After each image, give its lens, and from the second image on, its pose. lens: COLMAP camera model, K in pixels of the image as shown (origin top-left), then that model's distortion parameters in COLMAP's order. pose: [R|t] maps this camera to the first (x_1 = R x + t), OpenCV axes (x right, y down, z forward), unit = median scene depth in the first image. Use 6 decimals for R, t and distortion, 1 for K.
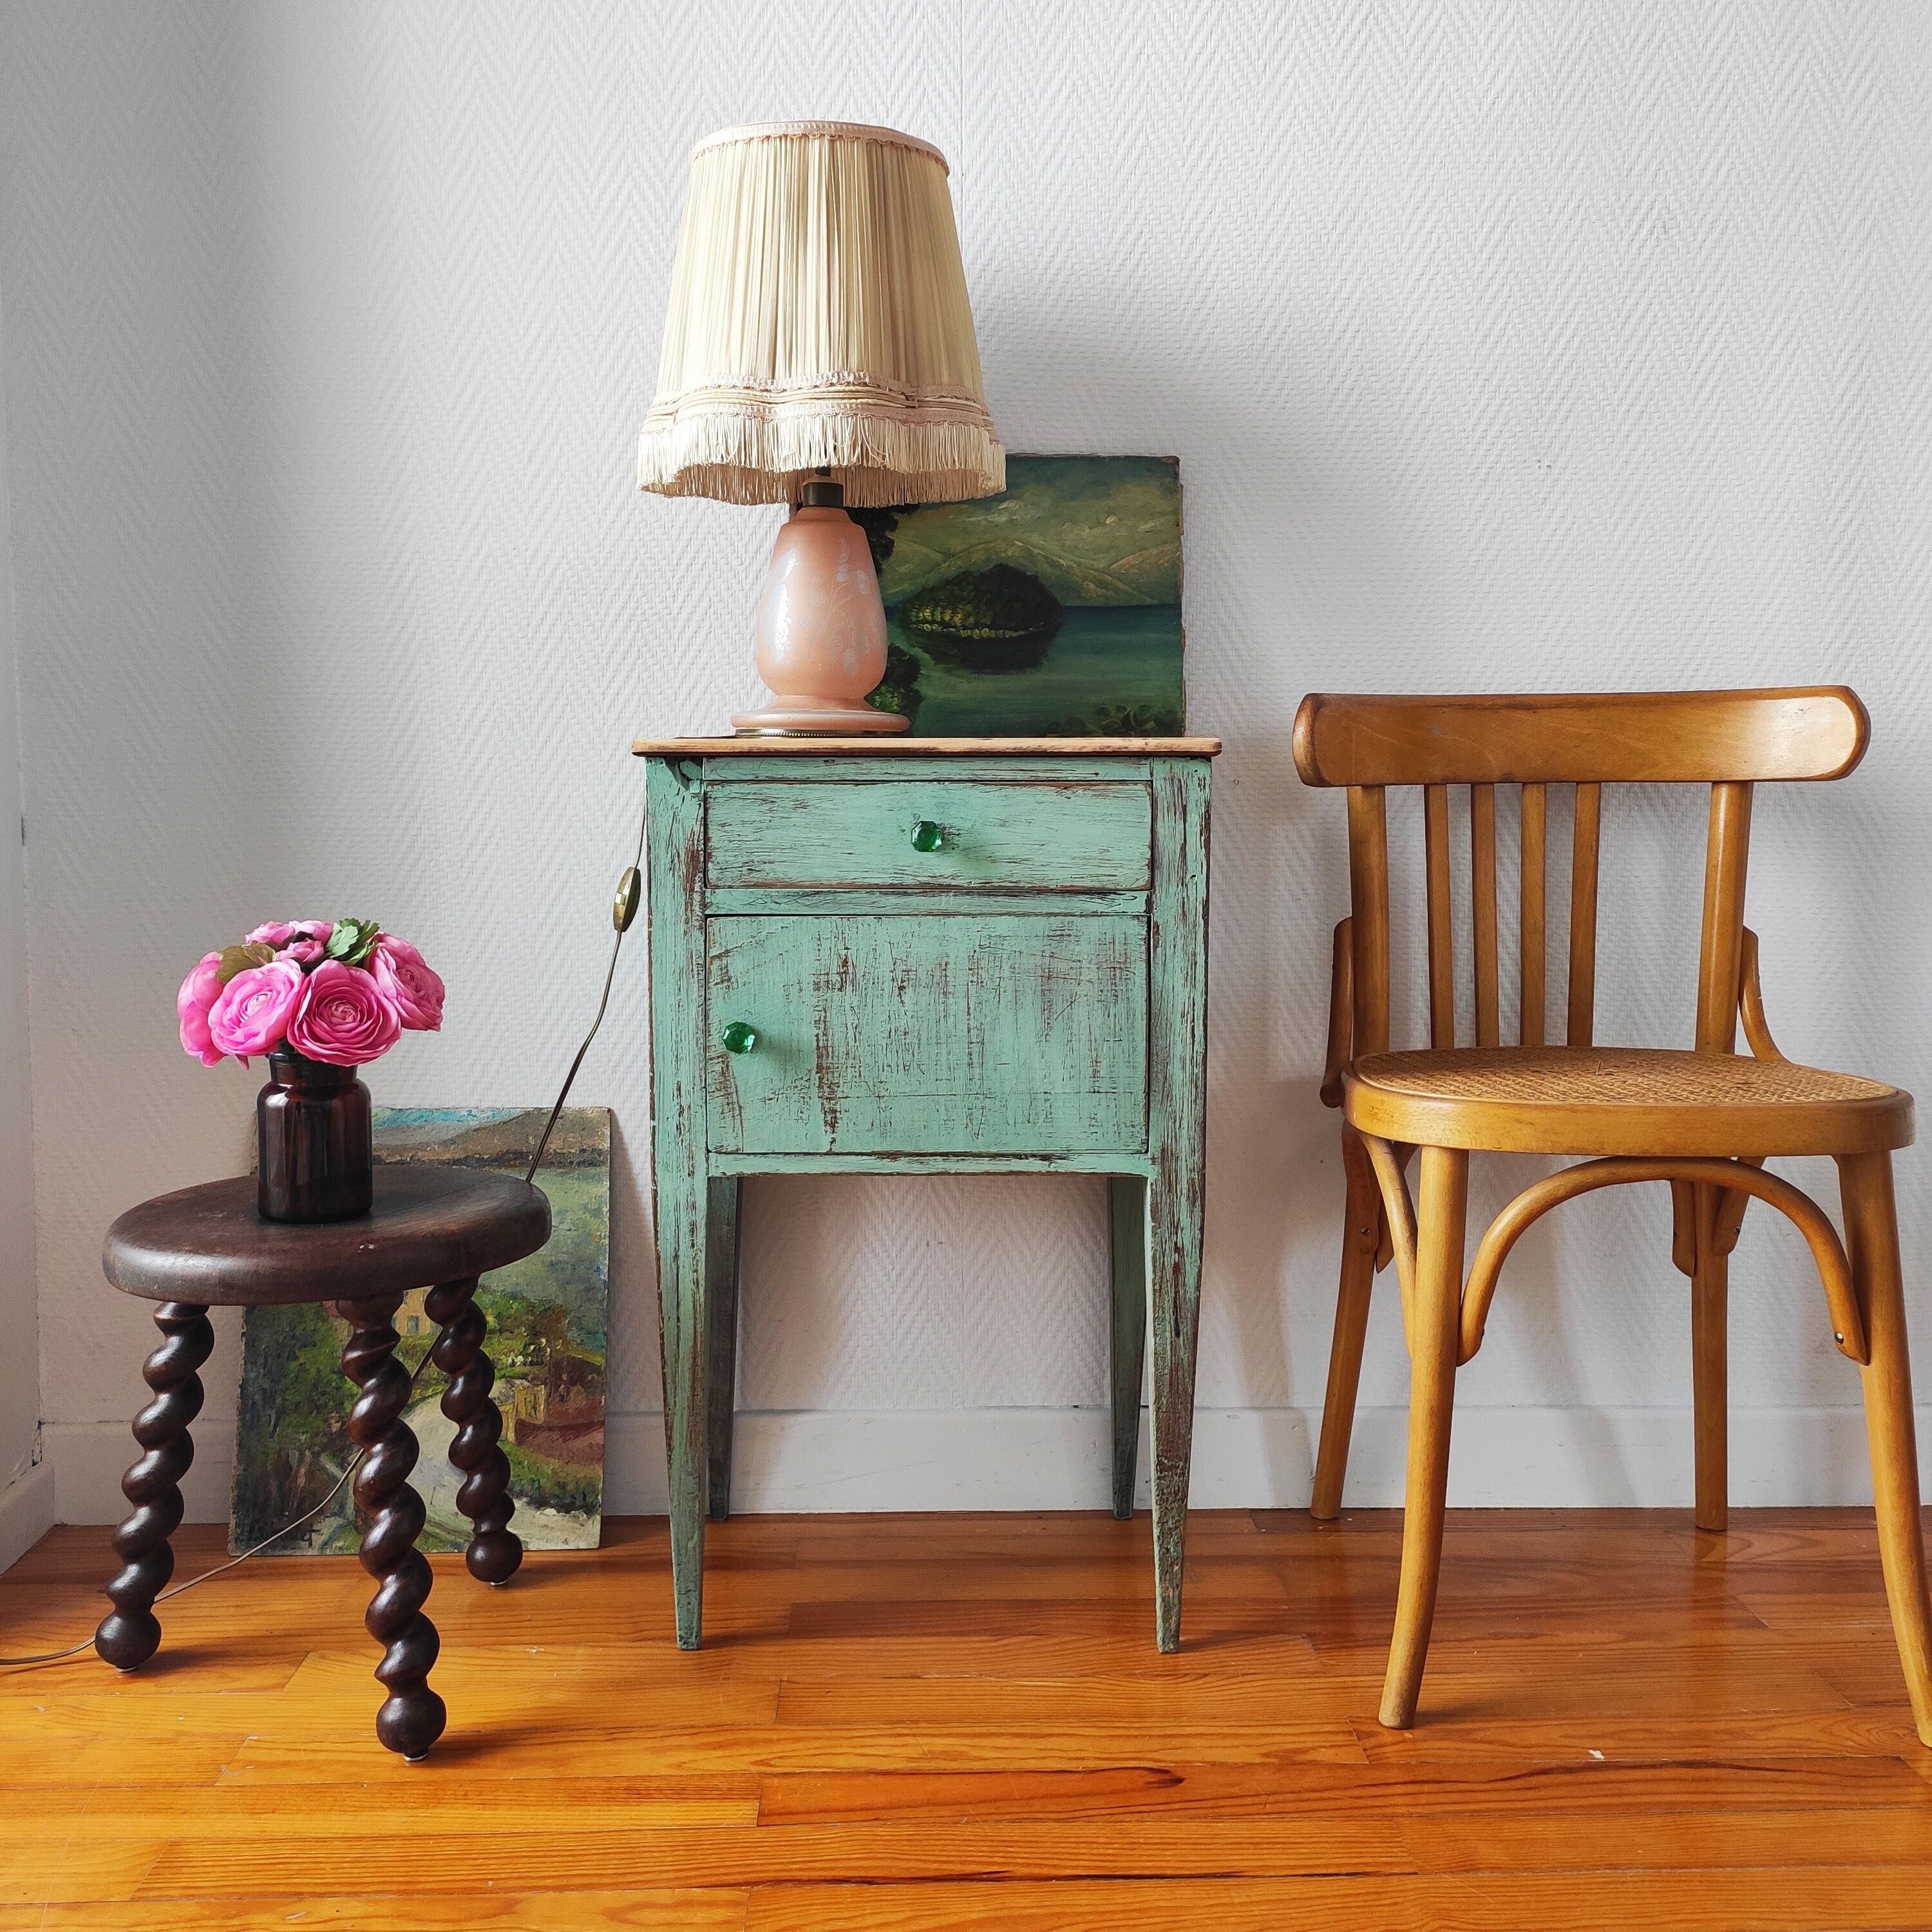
lens RADIAL K [[1927.7, 0, 977.6], [0, 1927.7, 990.8], [0, 0, 1]] dist [0.042971, 0.000000]
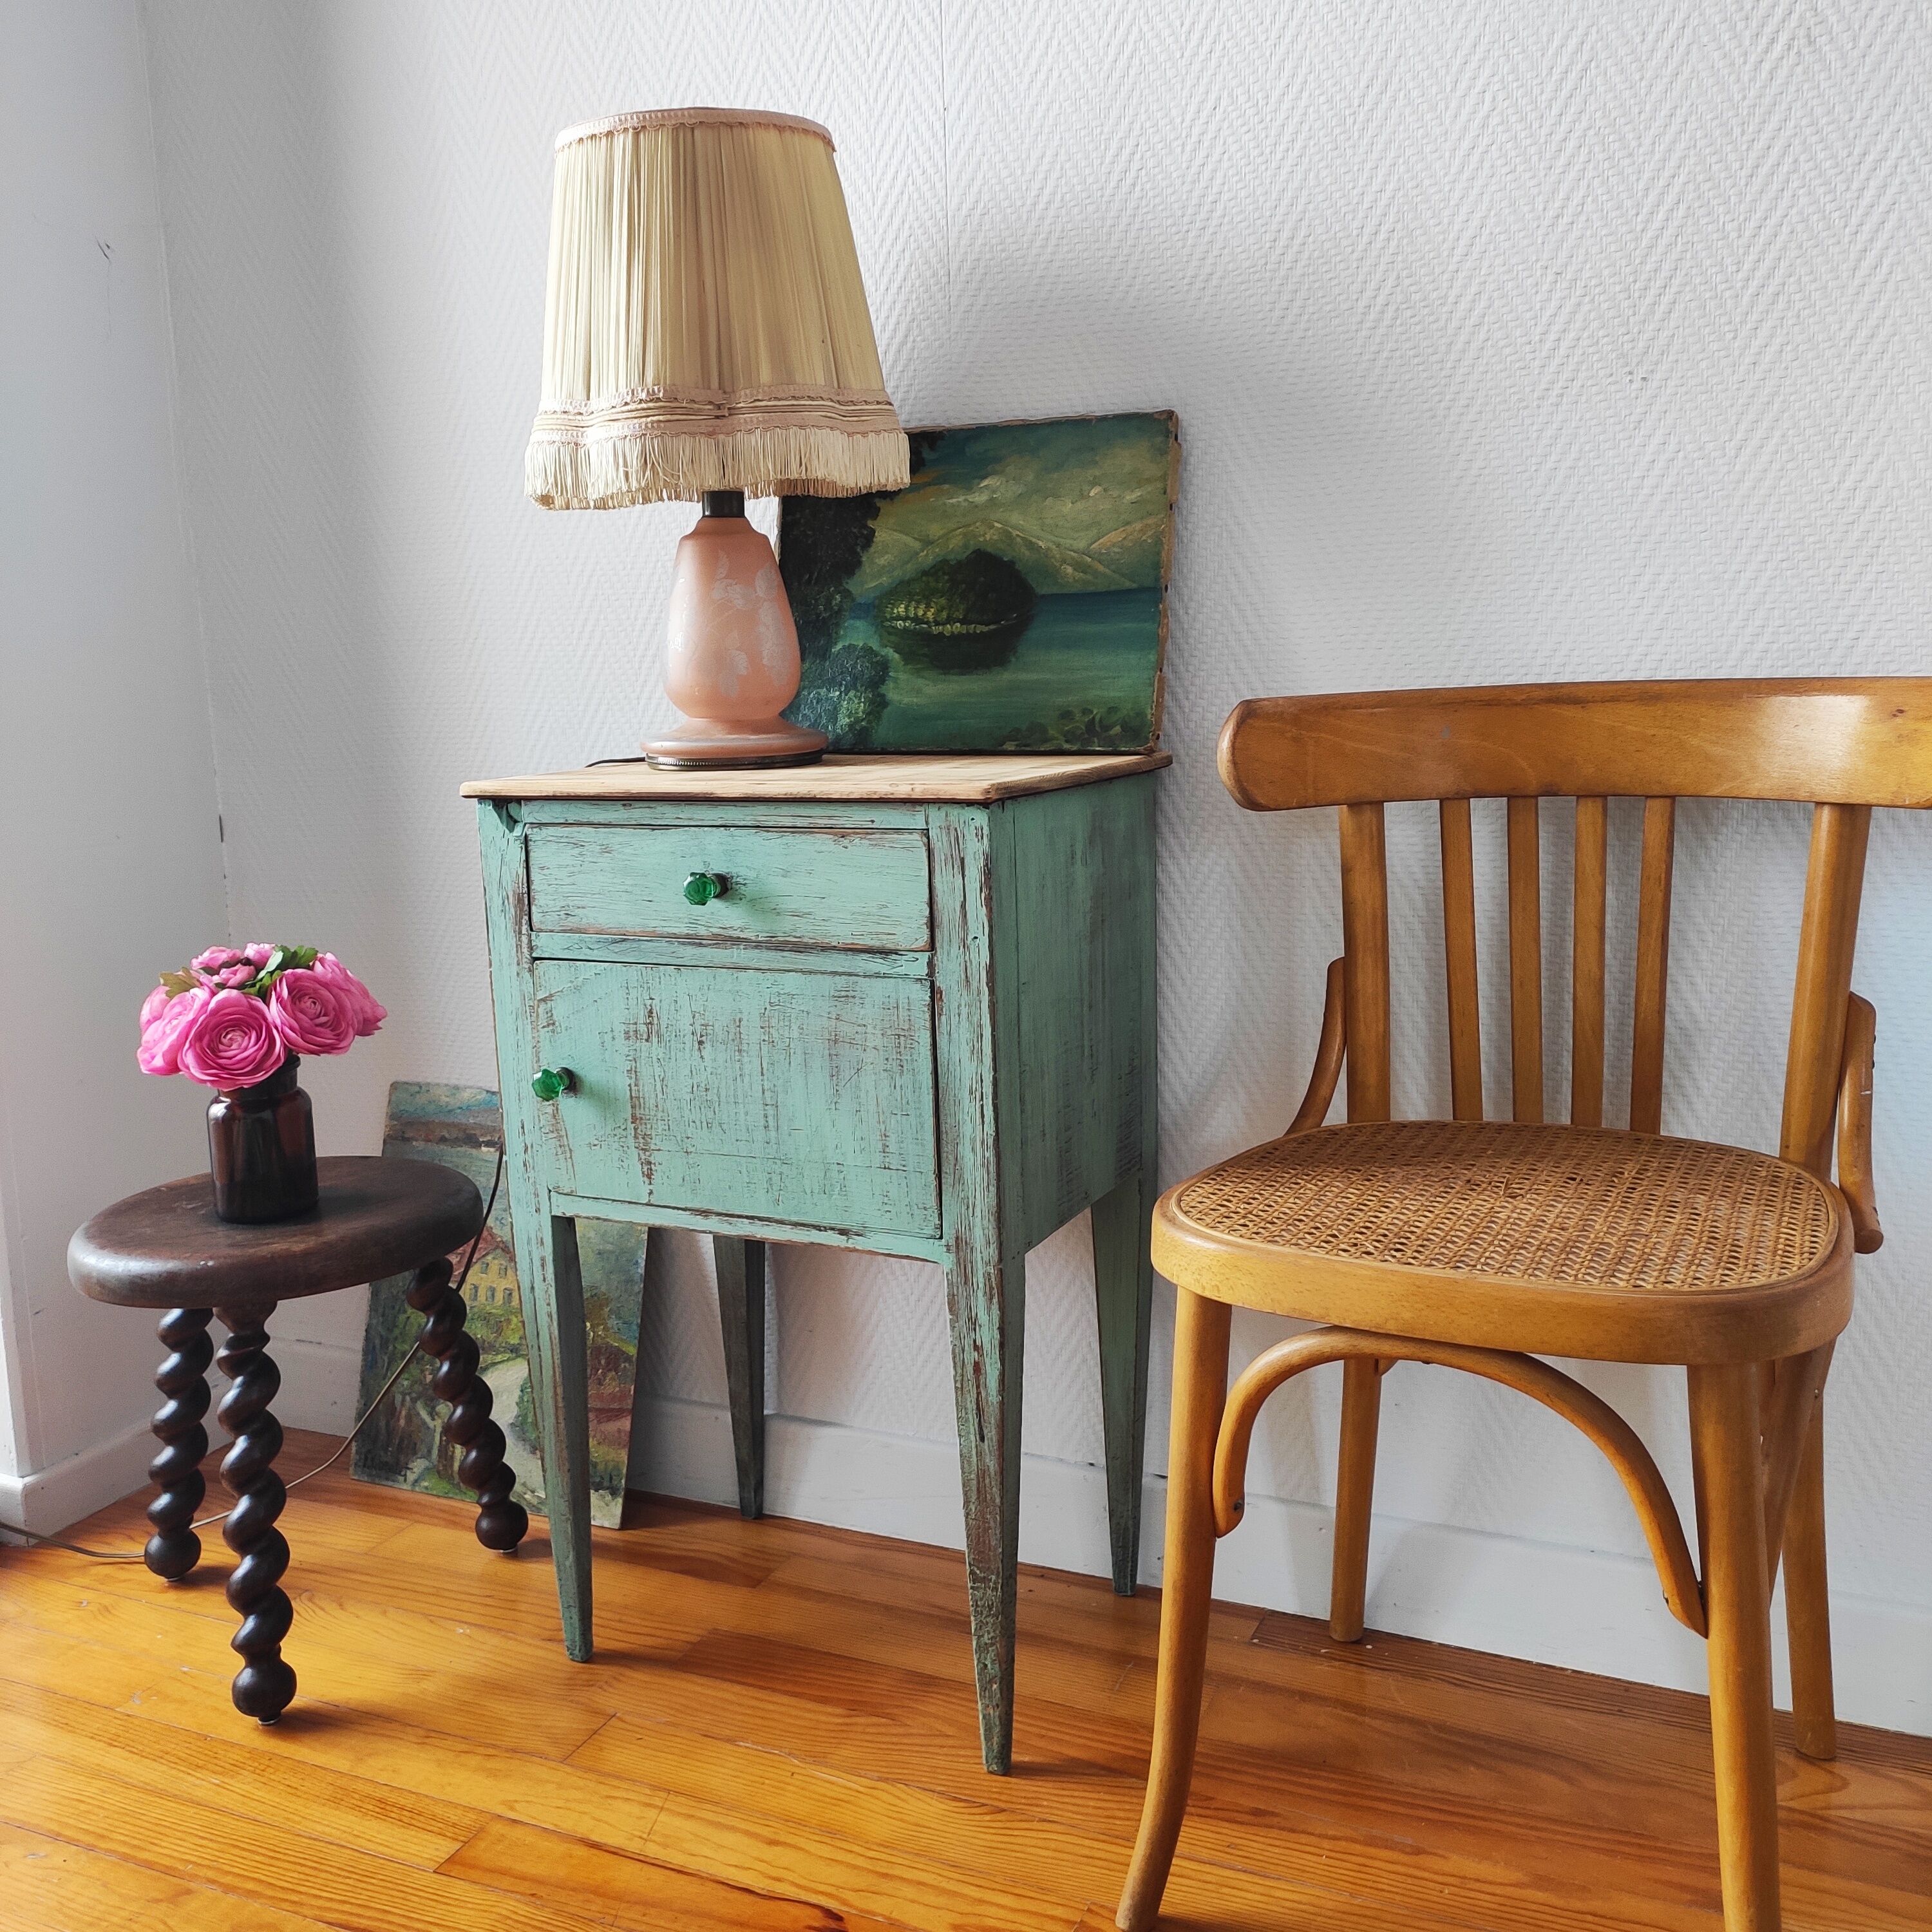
lens RADIAL K [[1927.7, 0, 981.6], [0, 1927.7, 995.7], [0, 0, 1]] dist [0.042971, 0.000000]
pose [[0.894776, 0.052553, -0.443411, 0.504978], [-0.014108, 0.995881, 0.089564, -0.111631], [0.446292, -0.073884, 0.891832, 0.212445]]
